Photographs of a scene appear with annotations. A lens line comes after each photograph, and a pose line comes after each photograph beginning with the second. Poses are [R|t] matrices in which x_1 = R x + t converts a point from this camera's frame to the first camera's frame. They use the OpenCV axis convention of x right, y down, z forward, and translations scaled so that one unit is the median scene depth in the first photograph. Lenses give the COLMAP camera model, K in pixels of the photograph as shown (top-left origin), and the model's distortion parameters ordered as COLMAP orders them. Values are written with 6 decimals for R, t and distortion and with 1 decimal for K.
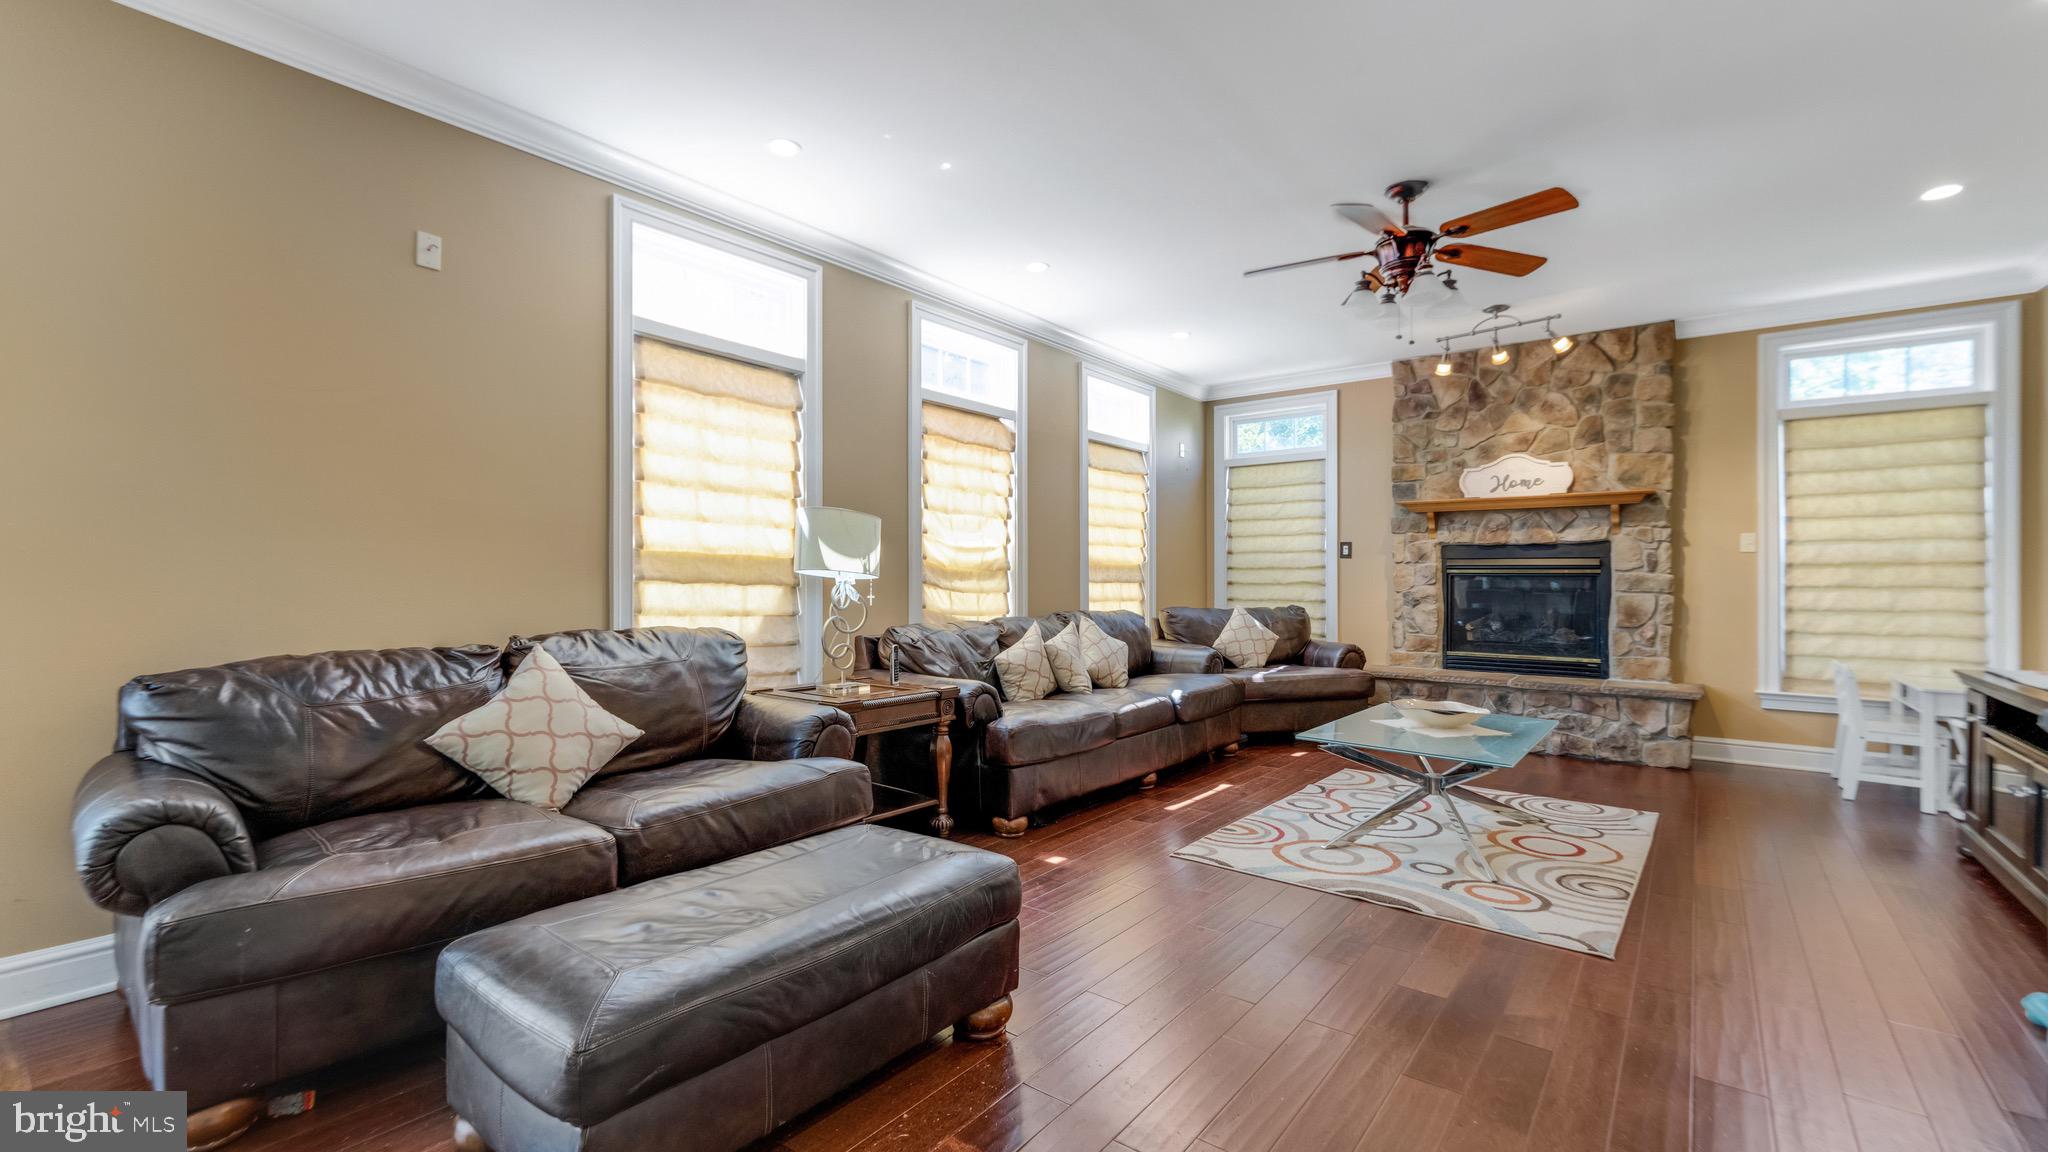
lens RADIAL K [[866.3, 0, 1013.9], [0, 866.3, 576.0], [0, 0, 1]] dist [0.000011, -0.000004]
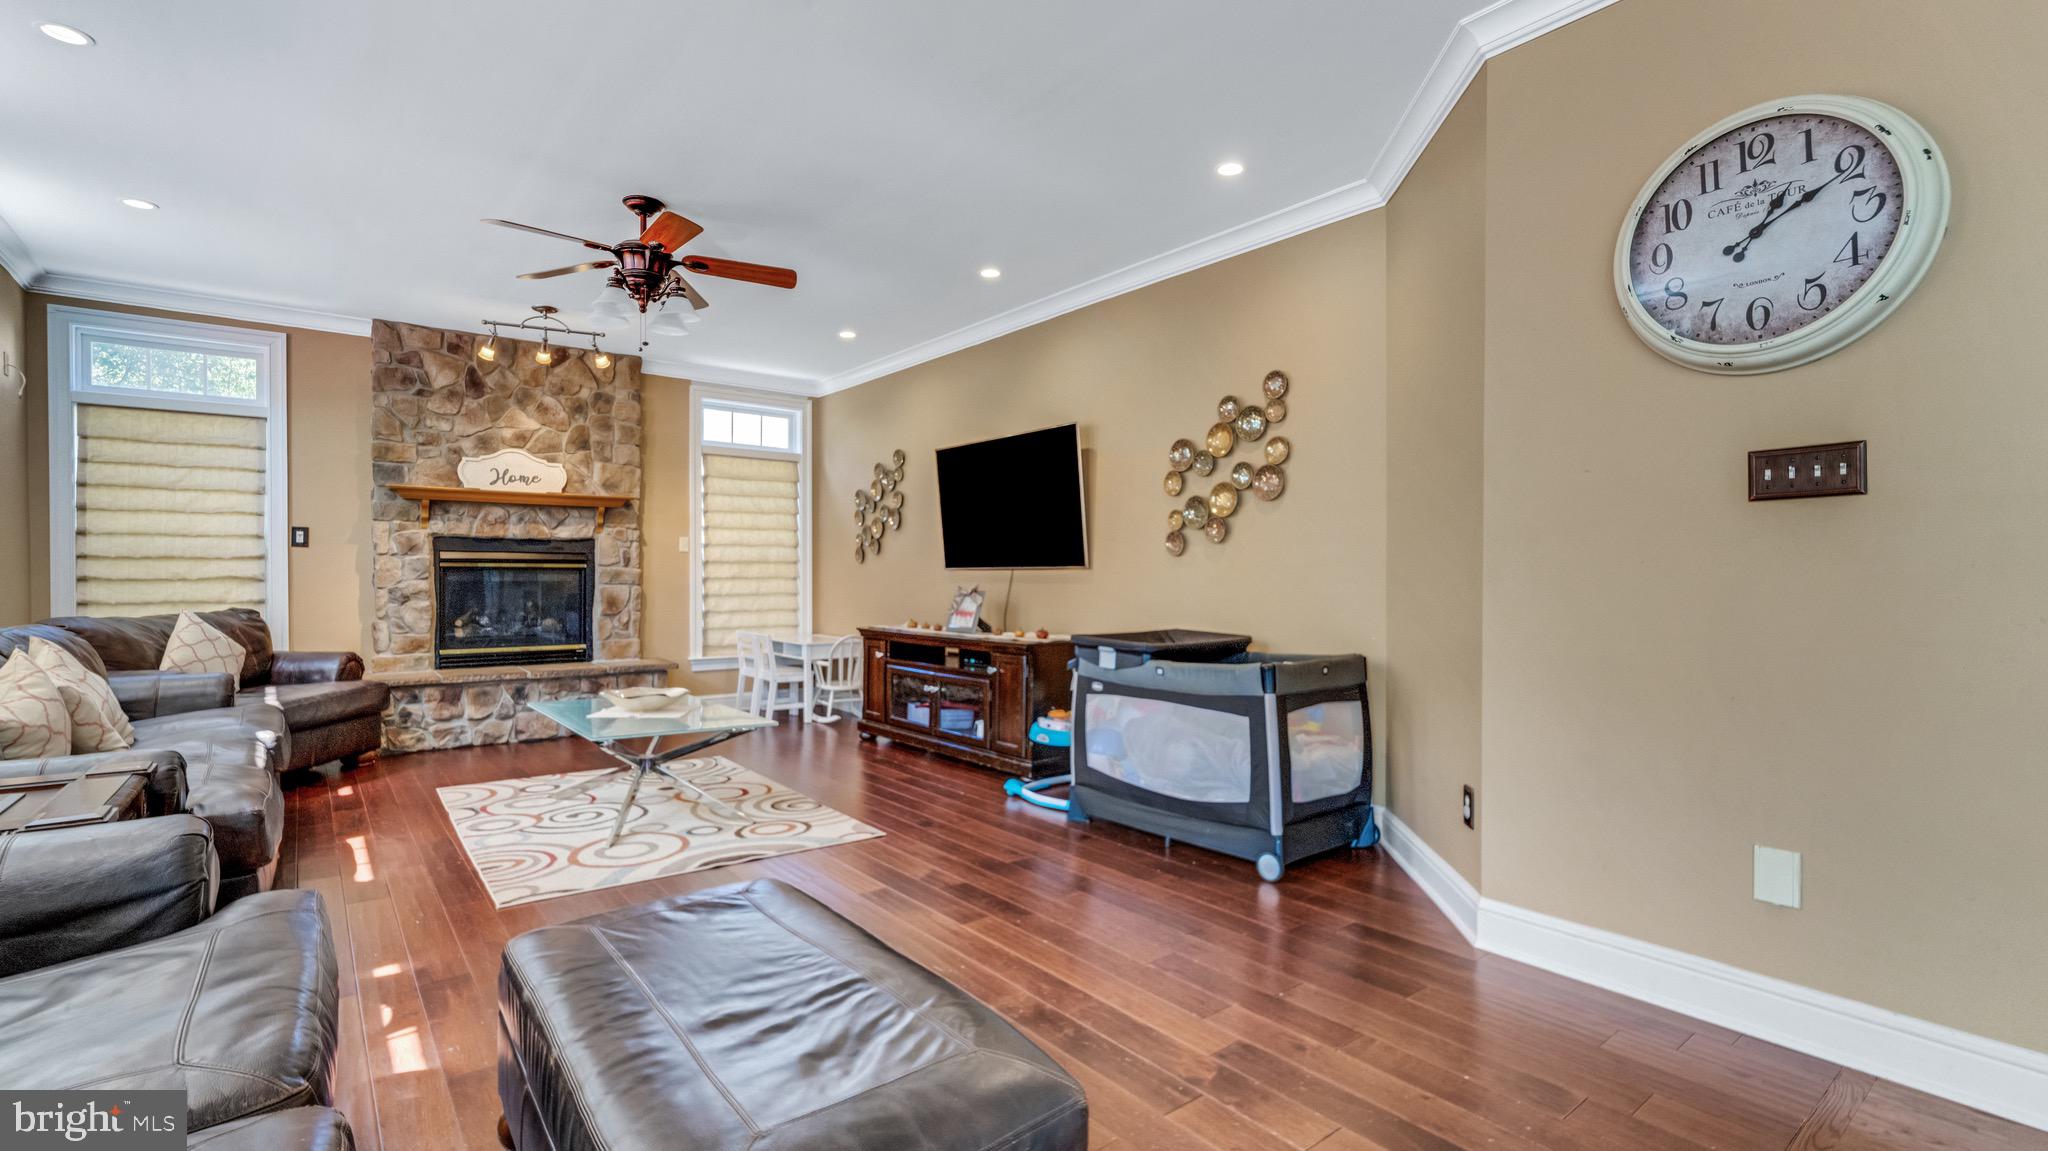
lens RADIAL K [[906.0, 0, 1005.8], [0, 906.0, 568.4], [0, 0, 1]] dist [0.005124, 0.000368]
pose [[0.249703, 0.003817, 0.968315, -0.322368], [-0.003265, 0.999990, -0.003100, -0.000188], [-0.968317, -0.002387, 0.249713, 0.188825]]
